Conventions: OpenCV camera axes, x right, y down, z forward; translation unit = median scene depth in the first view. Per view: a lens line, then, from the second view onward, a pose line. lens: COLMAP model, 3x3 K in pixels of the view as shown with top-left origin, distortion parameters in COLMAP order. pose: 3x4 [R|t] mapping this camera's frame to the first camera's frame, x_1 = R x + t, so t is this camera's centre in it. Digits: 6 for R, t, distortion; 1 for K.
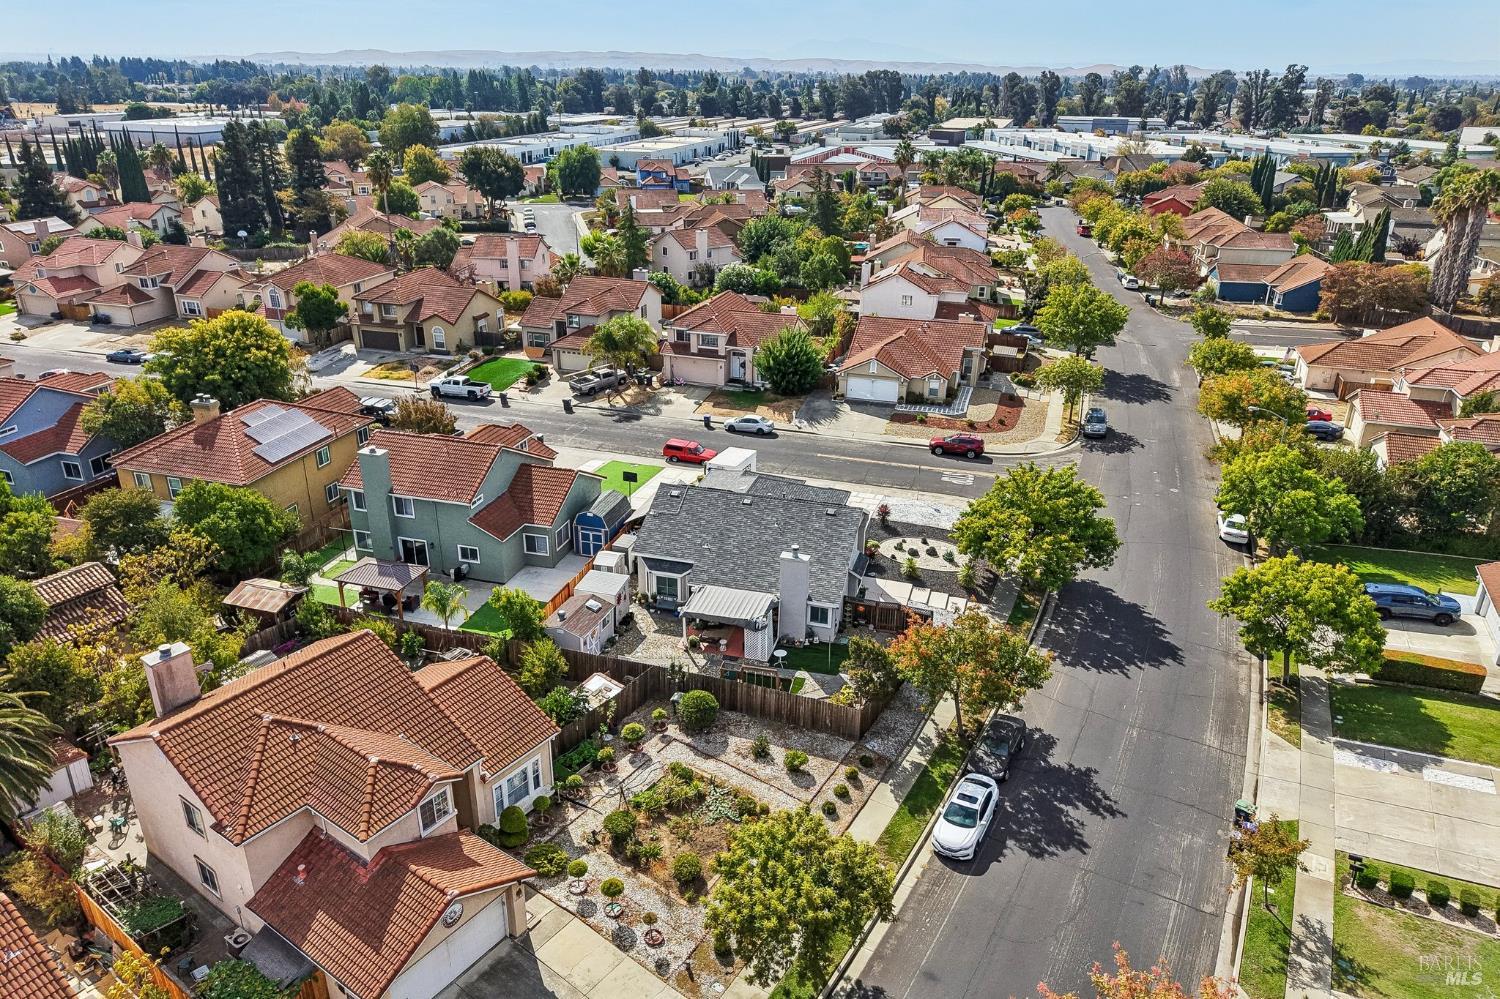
lens RADIAL K [[998.7, 0, 753.1], [0, 998.7, 499.8], [0, 0, 1]] dist [0.071801, -0.086919]
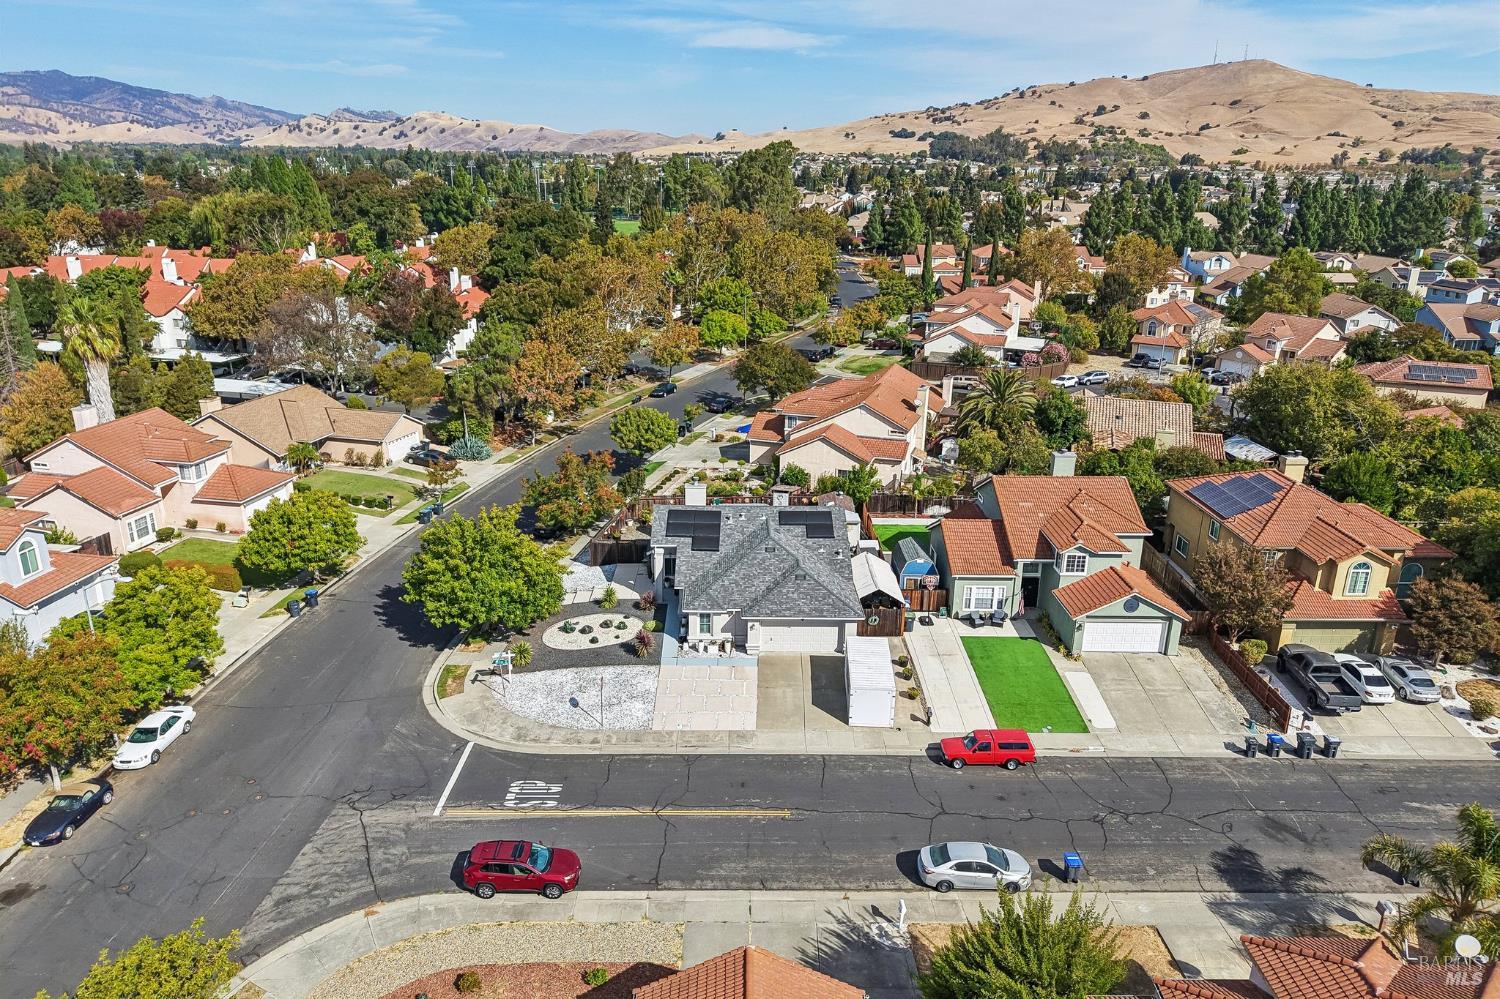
lens RADIAL K [[1004.4, 0, 749.3], [0, 1004.4, 499.1], [0, 0, 1]] dist [0.022484, -0.019737]
pose [[-0.956753, 0.067617, -0.282935, 0.204263], [-0.138933, 0.748309, 0.648638, -0.467138], [0.255582, 0.659896, -0.706552, 1.143273]]
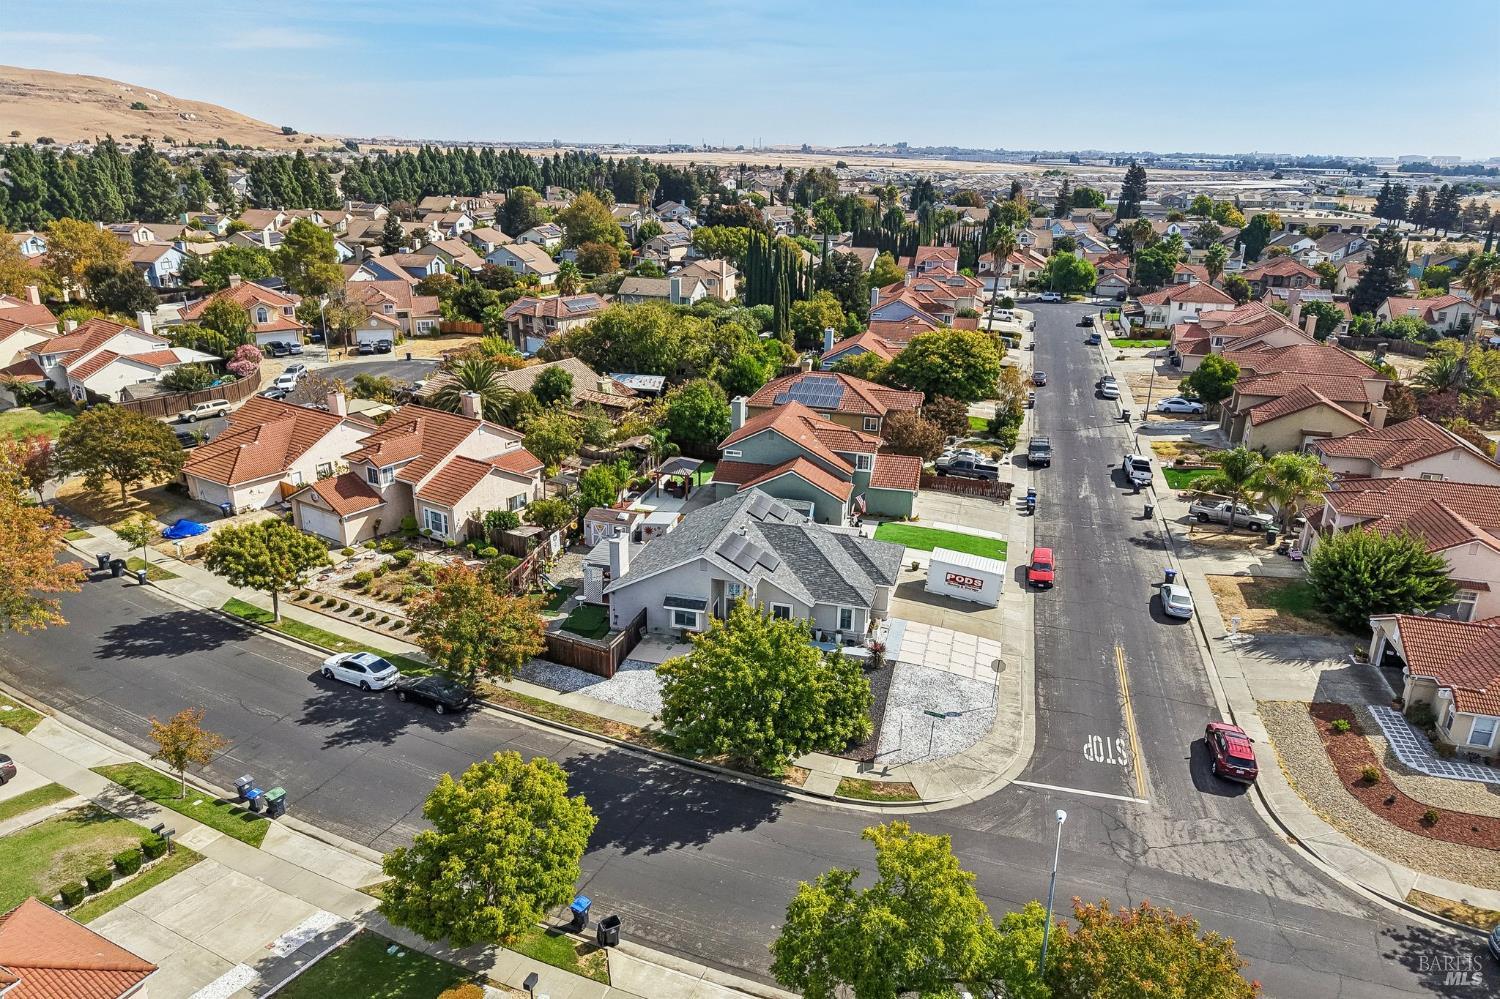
lens RADIAL K [[1014.0, 0, 749.8], [0, 1014.0, 469.2], [0, 0, 1]] dist [0.033228, -0.036993]
pose [[0.027919, 0.291942, -0.956029, 0.656277], [-0.412408, 0.874575, 0.255024, -0.214038], [0.910571, 0.387154, 0.144817, 0.542860]]
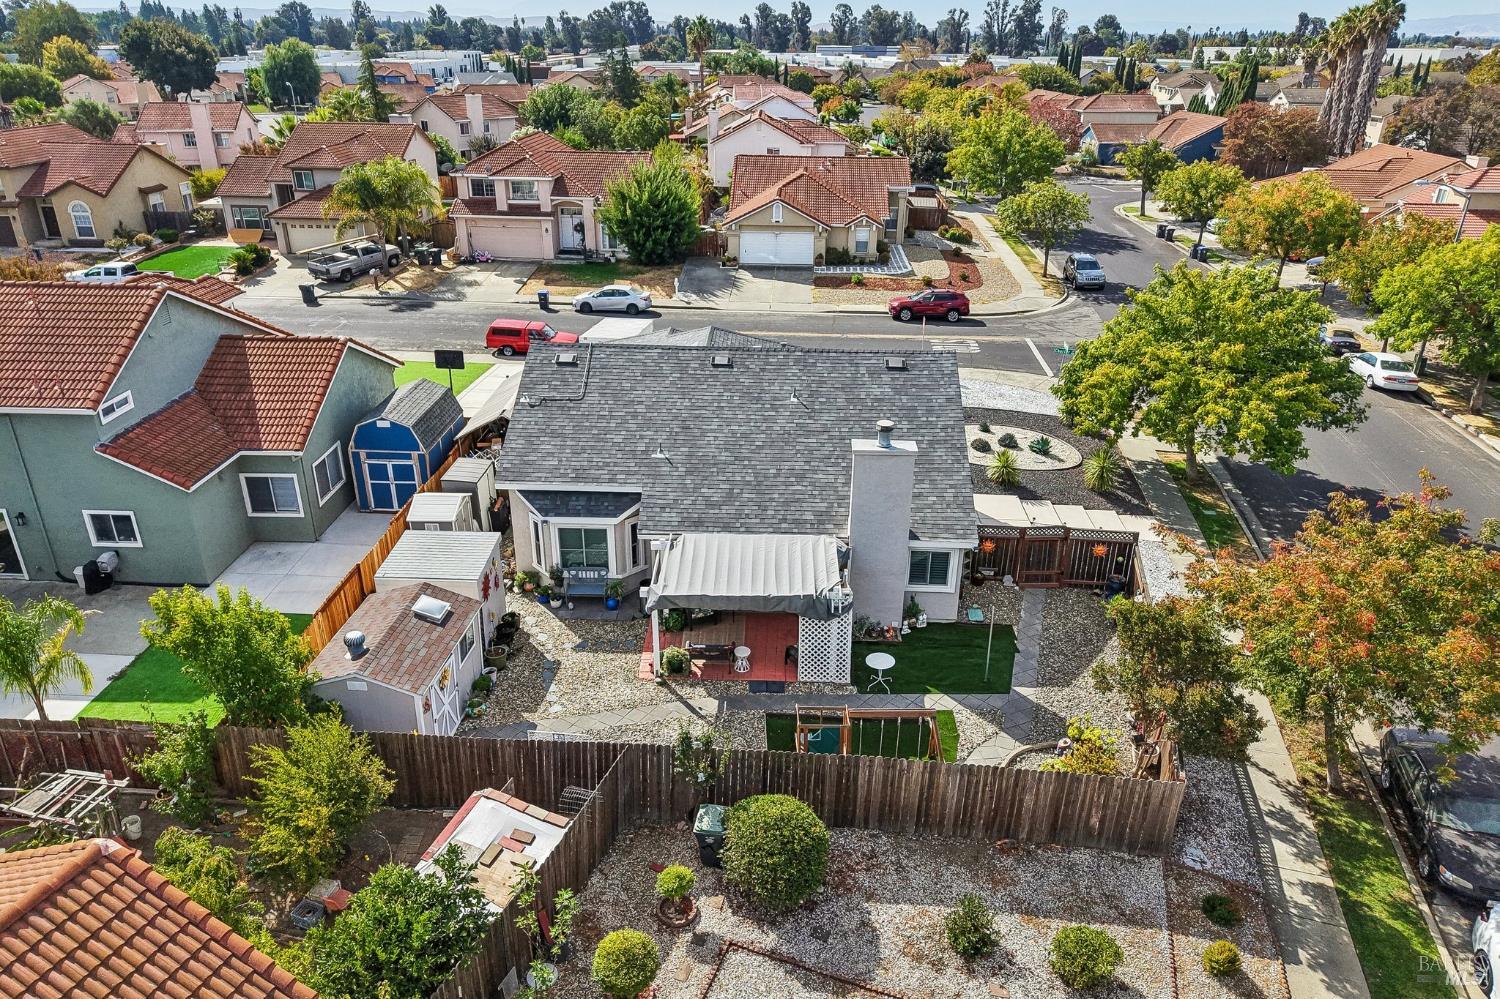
lens RADIAL K [[1006.0, 0, 749.1], [0, 1006.0, 501.7], [0, 0, 1]] dist [0.004744, -0.000246]
pose [[0.971087, -0.104114, 0.214827, -0.068036], [0.096769, 0.994313, 0.044459, 0.032488], [-0.218234, -0.022385, 0.975640, 0.329411]]
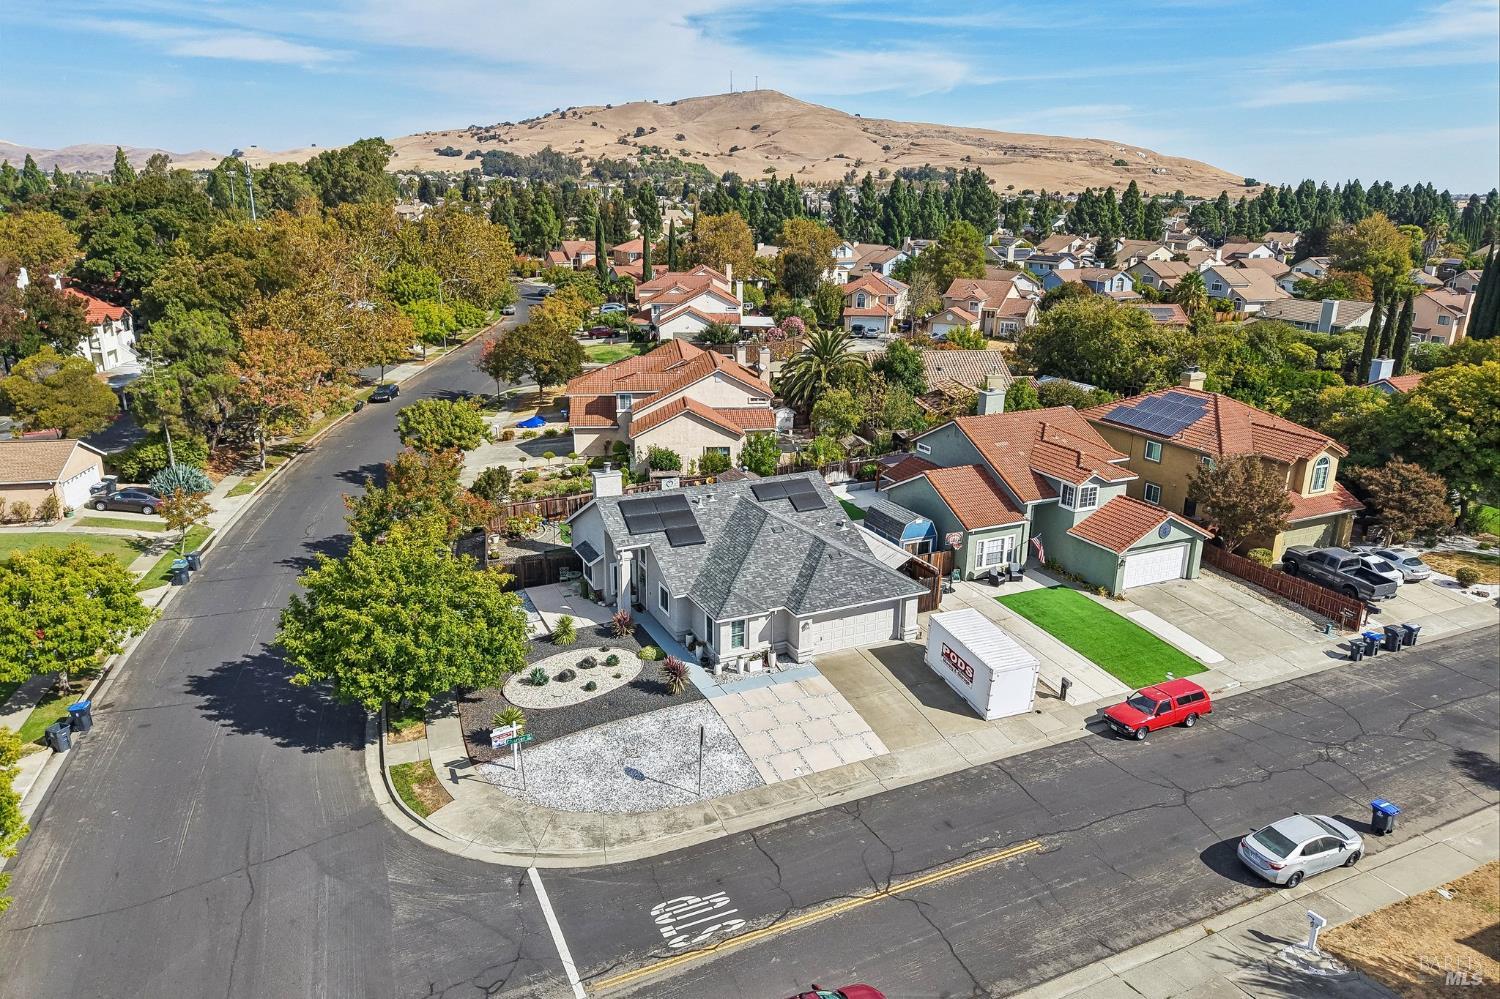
lens RADIAL K [[1004.4, 0, 749.3], [0, 1004.4, 499.1], [0, 0, 1]] dist [0.022484, -0.019737]
pose [[-0.750777, 0.175083, -0.636930, 0.346752], [-0.280112, 0.788859, 0.547027, -0.308906], [0.598223, 0.589107, -0.543214, 0.966784]]
